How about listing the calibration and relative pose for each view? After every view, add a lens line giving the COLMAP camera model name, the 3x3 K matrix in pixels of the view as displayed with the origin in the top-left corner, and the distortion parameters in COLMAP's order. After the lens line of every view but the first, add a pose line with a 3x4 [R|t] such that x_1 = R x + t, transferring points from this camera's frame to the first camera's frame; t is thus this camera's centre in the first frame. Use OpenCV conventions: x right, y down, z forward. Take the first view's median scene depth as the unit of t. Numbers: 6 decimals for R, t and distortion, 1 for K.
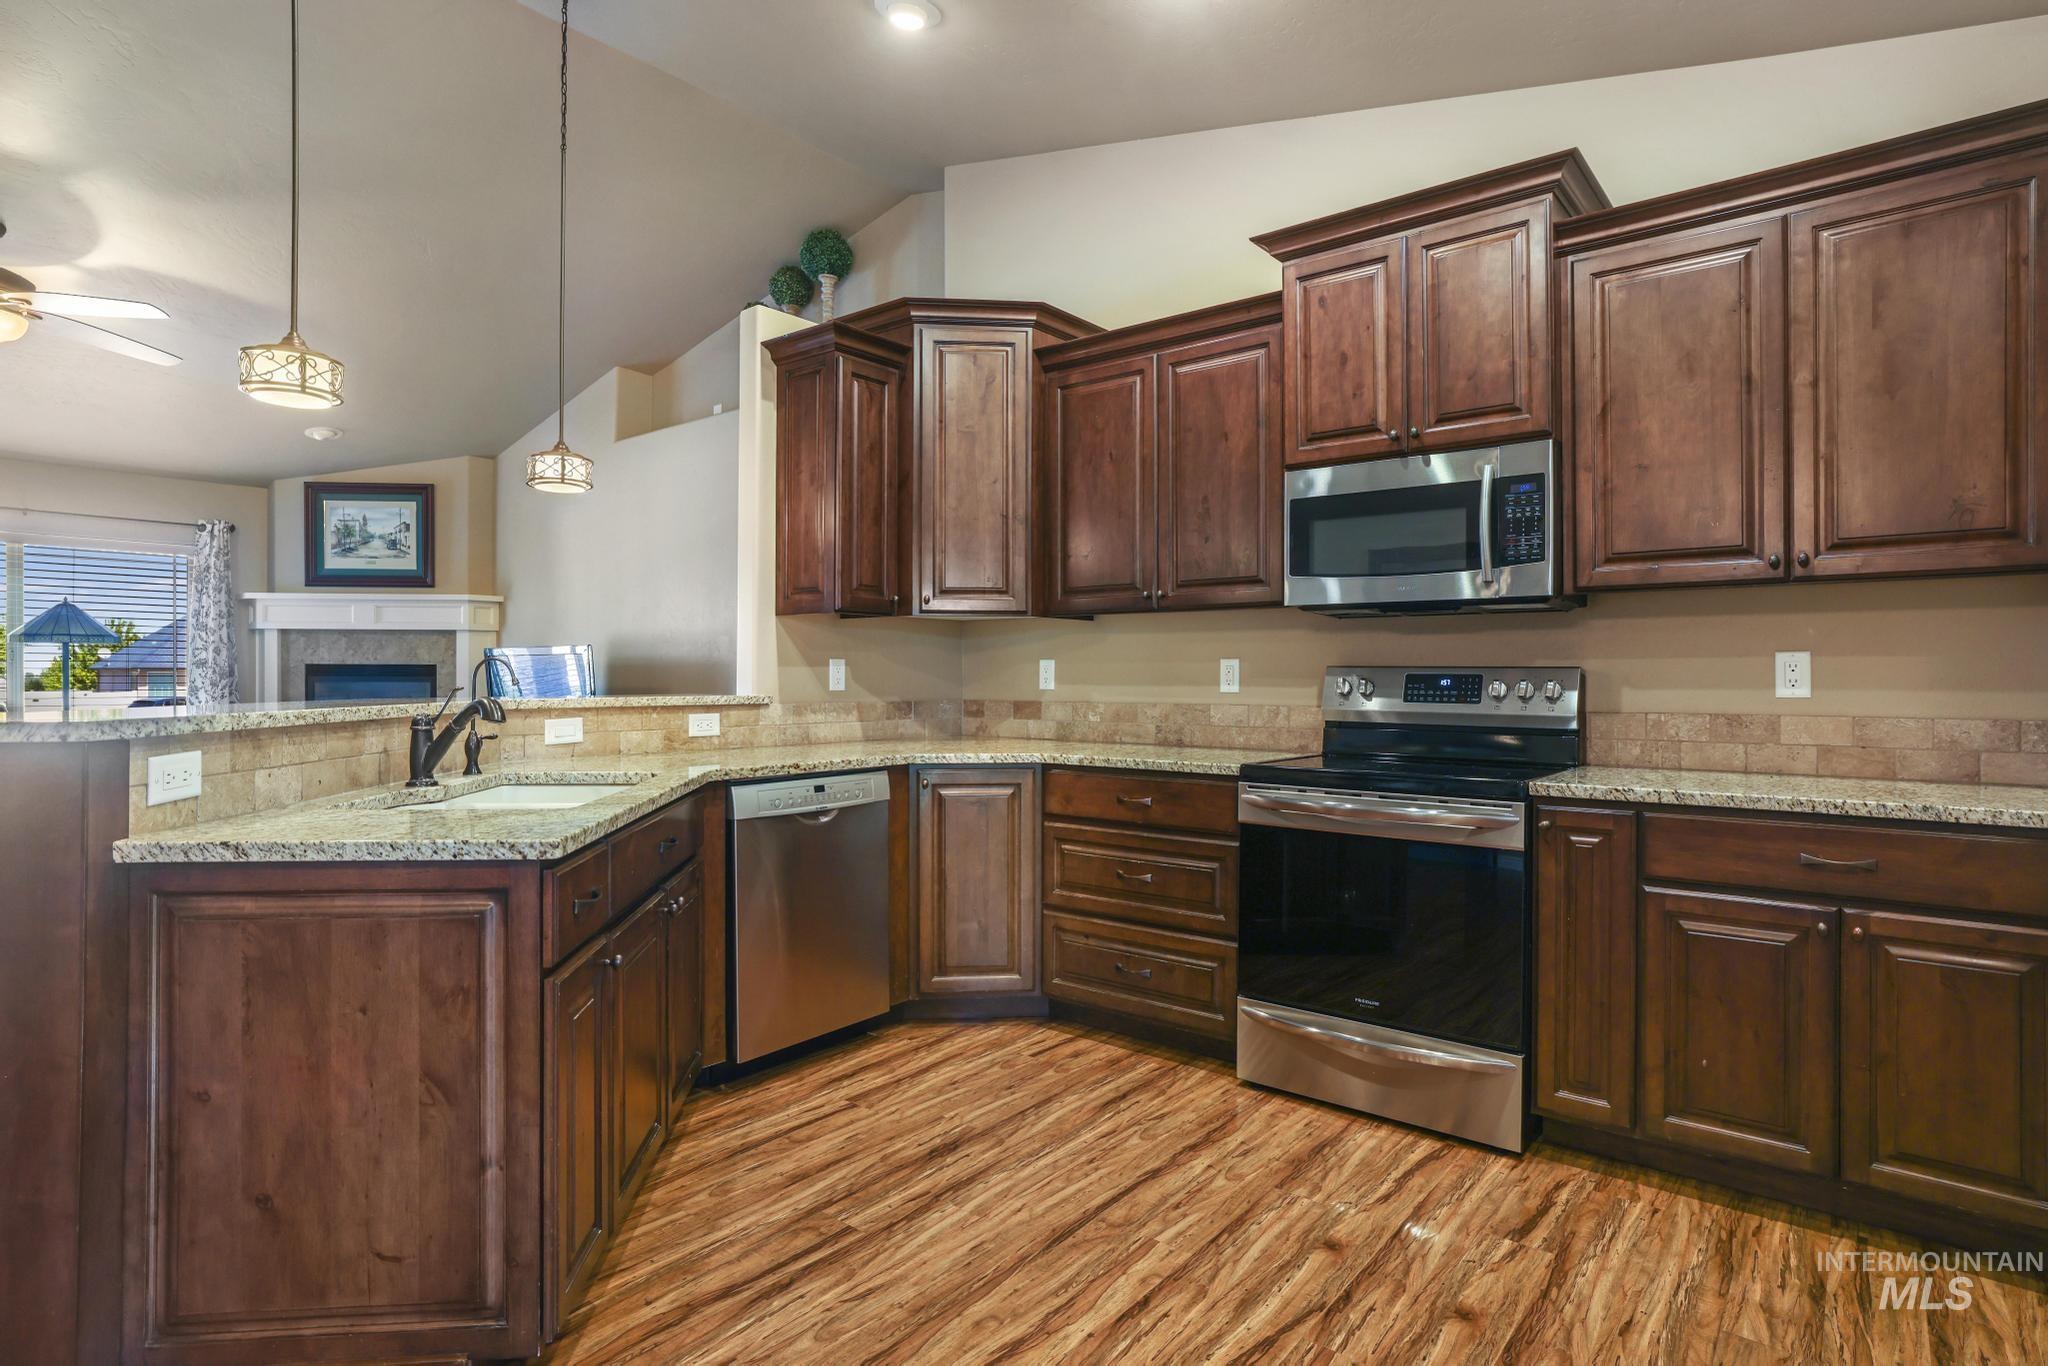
lens RADIAL K [[1069.1, 0, 1024.0], [0, 1069.1, 683.0], [0, 0, 1]] dist [-0.049414, 0.028860]
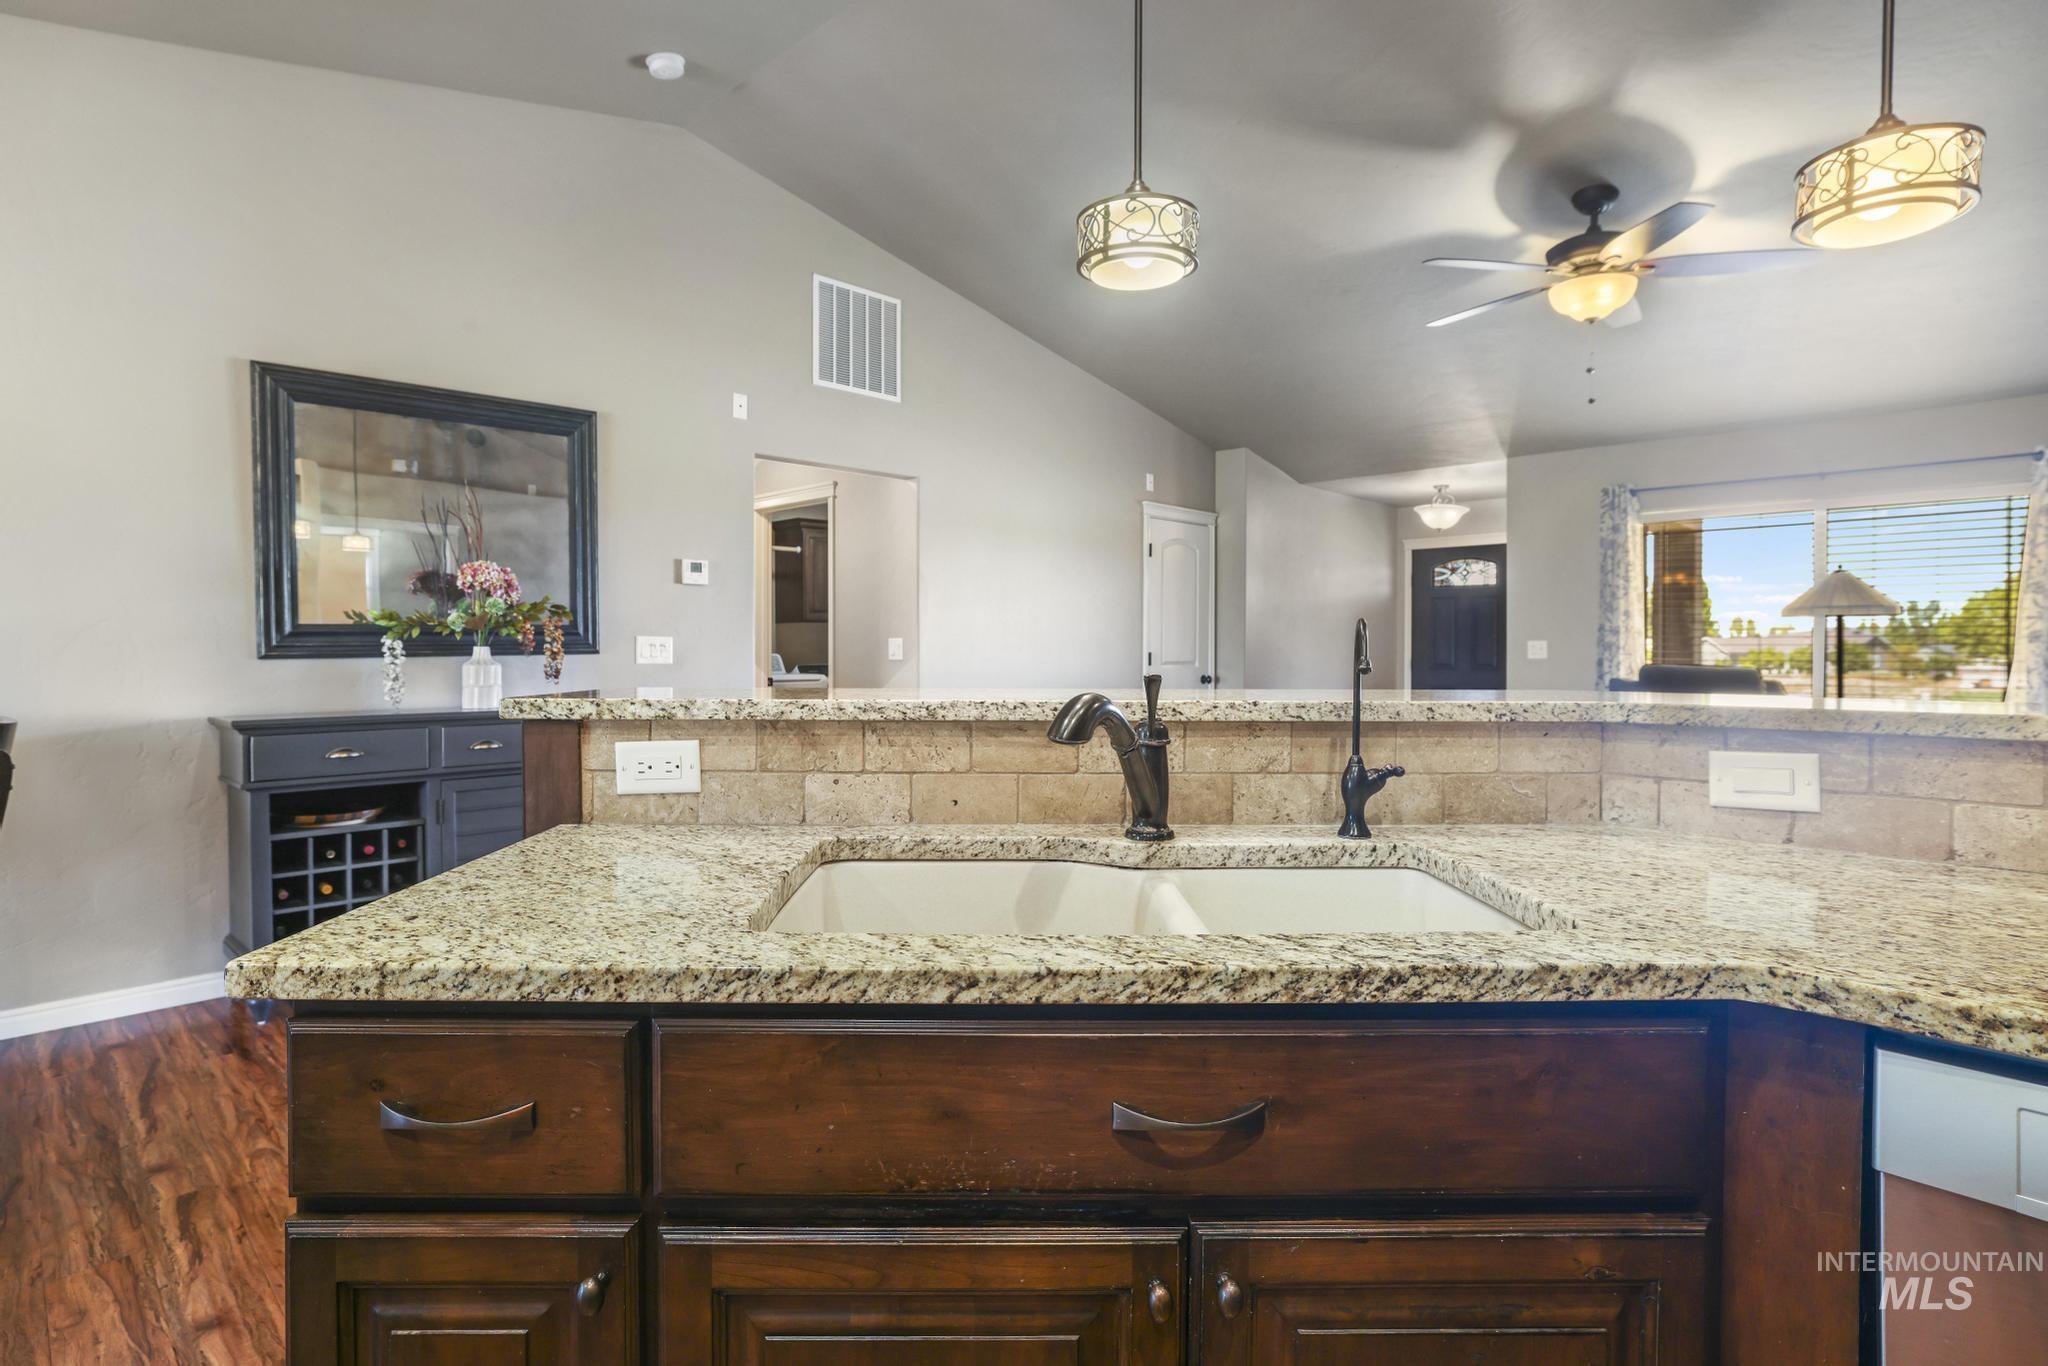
lens RADIAL K [[1018.7, 0, 1017.6], [0, 1018.7, 673.9], [0, 0, 1]] dist [-0.038932, 0.022810]
pose [[-0.093890, 0.022806, -0.995321, 0.012496], [-0.007928, 0.999689, 0.023654, -0.007706], [0.995551, 0.010112, -0.093680, 0.855724]]
